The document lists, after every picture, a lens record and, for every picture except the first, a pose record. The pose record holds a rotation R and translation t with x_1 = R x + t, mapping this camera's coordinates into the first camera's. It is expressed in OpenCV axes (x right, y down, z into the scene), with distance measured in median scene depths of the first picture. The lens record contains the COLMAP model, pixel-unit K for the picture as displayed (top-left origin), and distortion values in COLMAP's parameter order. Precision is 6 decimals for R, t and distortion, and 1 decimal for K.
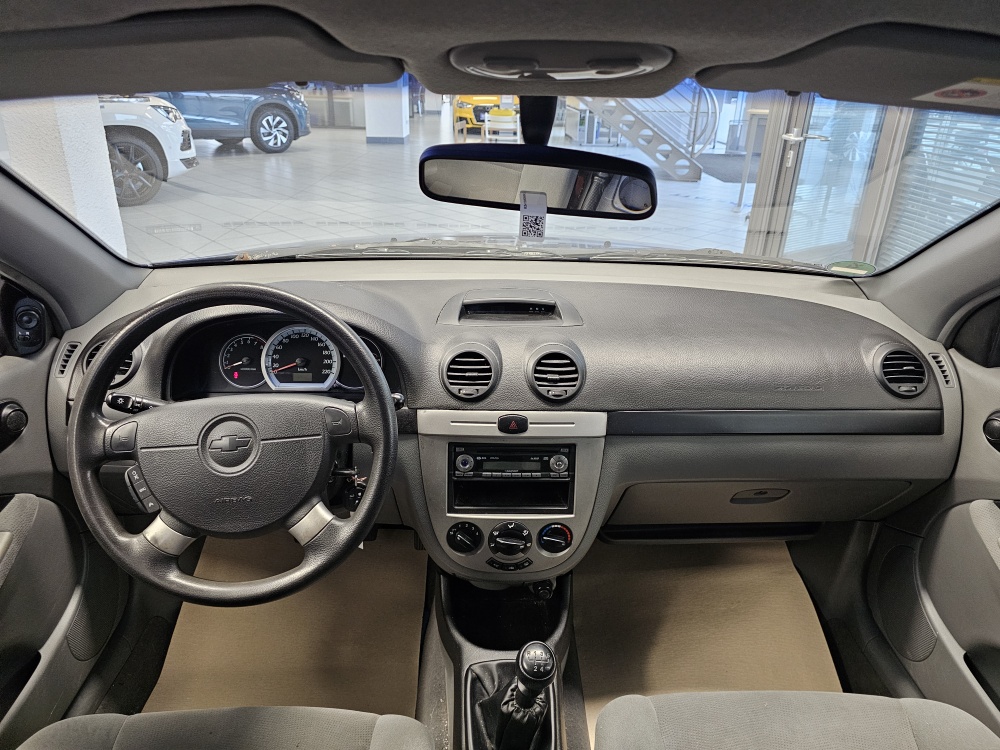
lens RADIAL K [[673.0, 0, 509.4], [0, 673.0, 359.8], [0, 0, 1]] dist [0.049997, -0.054068]
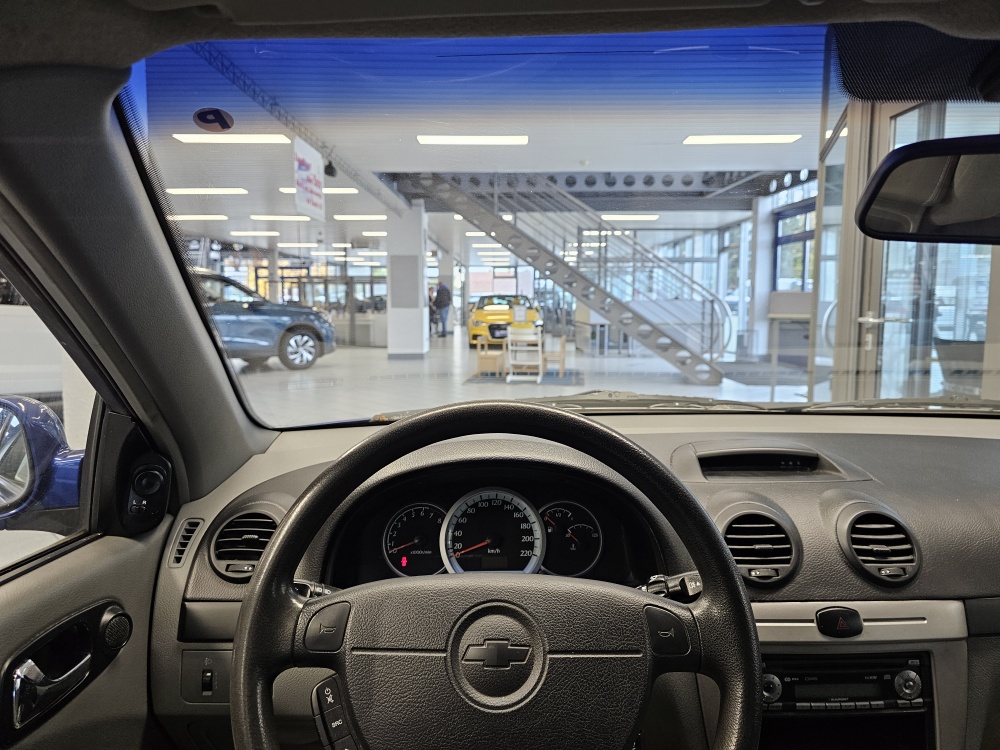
lens RADIAL K [[678.2, 0, 504.2], [0, 678.2, 362.3], [0, 0, 1]] dist [0.071820, -0.096466]
pose [[0.999609, -0.027222, -0.006460, -0.305298], [0.023932, 0.951550, -0.306561, 0.049581], [0.014492, 0.306286, 0.951829, 0.257364]]
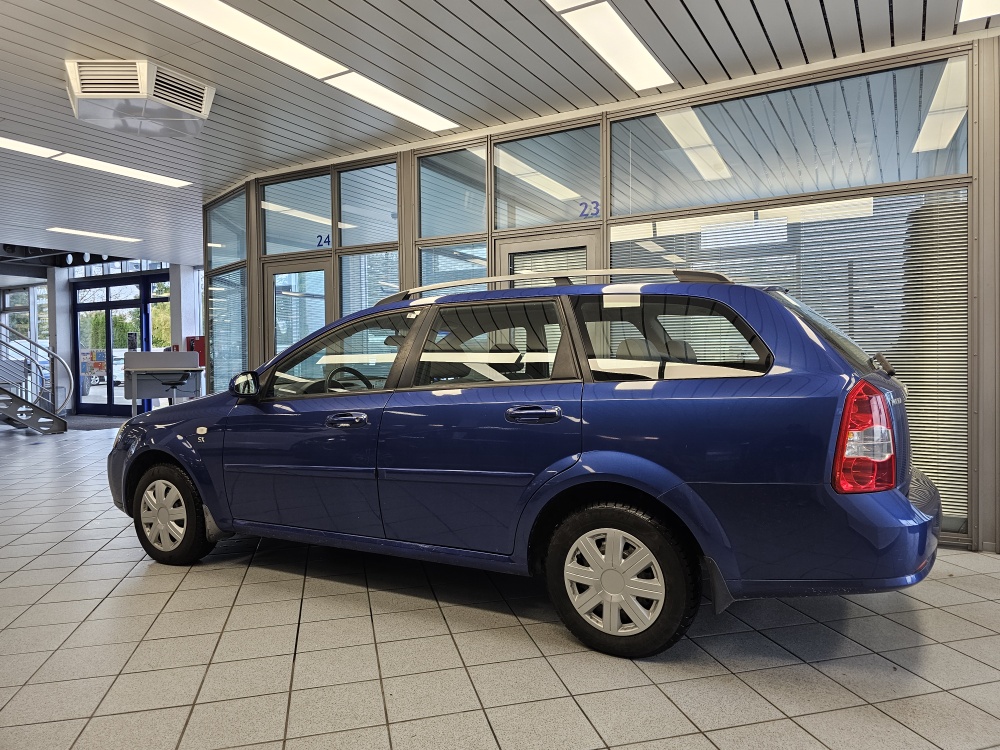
lens RADIAL K [[678.2, 0, 504.2], [0, 678.2, 362.3], [0, 0, 1]] dist [0.071820, -0.096466]
pose [[0.510294, -0.043319, 0.858908, -3.095308], [0.362147, 0.916686, -0.168925, 0.850209], [-0.780032, 0.397252, 0.483467, -1.739543]]
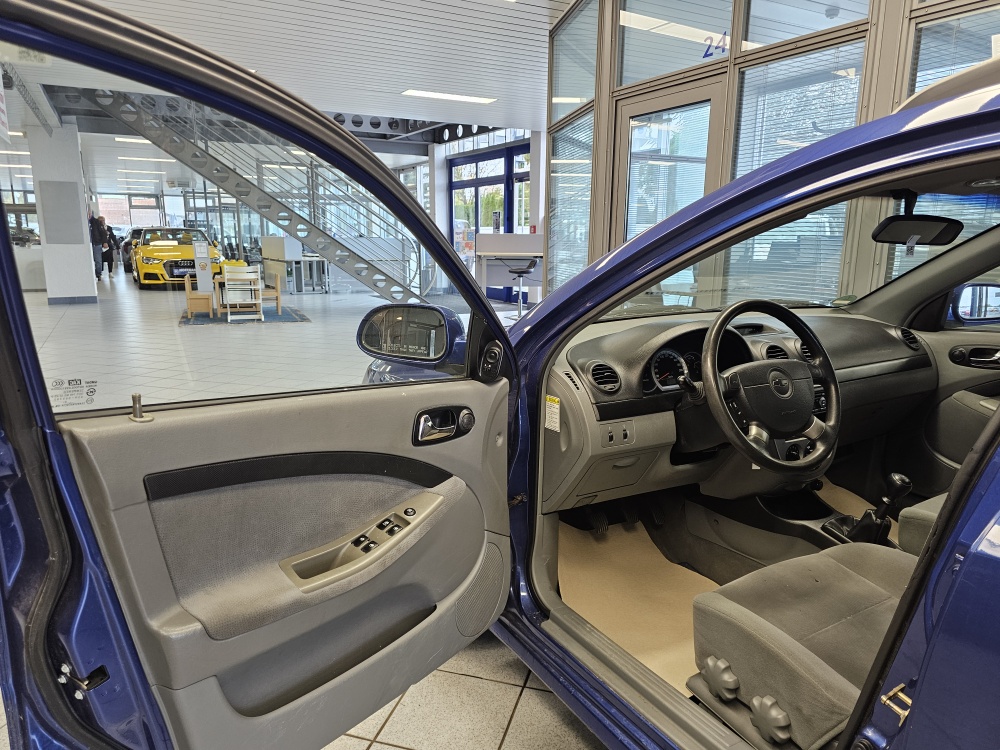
lens RADIAL K [[665.5, 0, 500.0], [0, 665.5, 375.0], [0, 0, 1]] dist [0.097393, -0.119424]
pose [[0.875646, -0.119353, 0.467973, -1.475181], [0.205472, 0.968979, -0.137337, 0.152467], [-0.437065, 0.216414, 0.873006, -0.193724]]
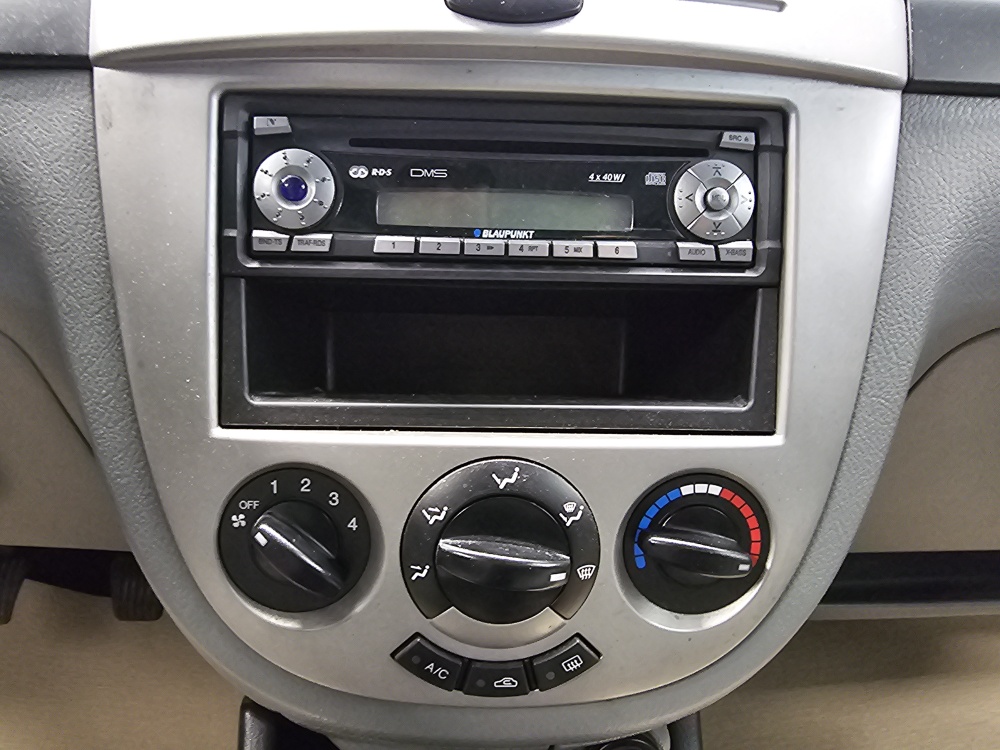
lens RADIAL K [[708.9, 0, 476.3], [0, 708.9, 359.1], [0, 0, 1]] dist [0.000618, 0.002261]
pose [[0.999983, -0.002532, 0.005204, -0.007771], [0.003181, 0.991678, -0.128703, 0.234788], [-0.004835, 0.128718, 0.991669, 0.762490]]
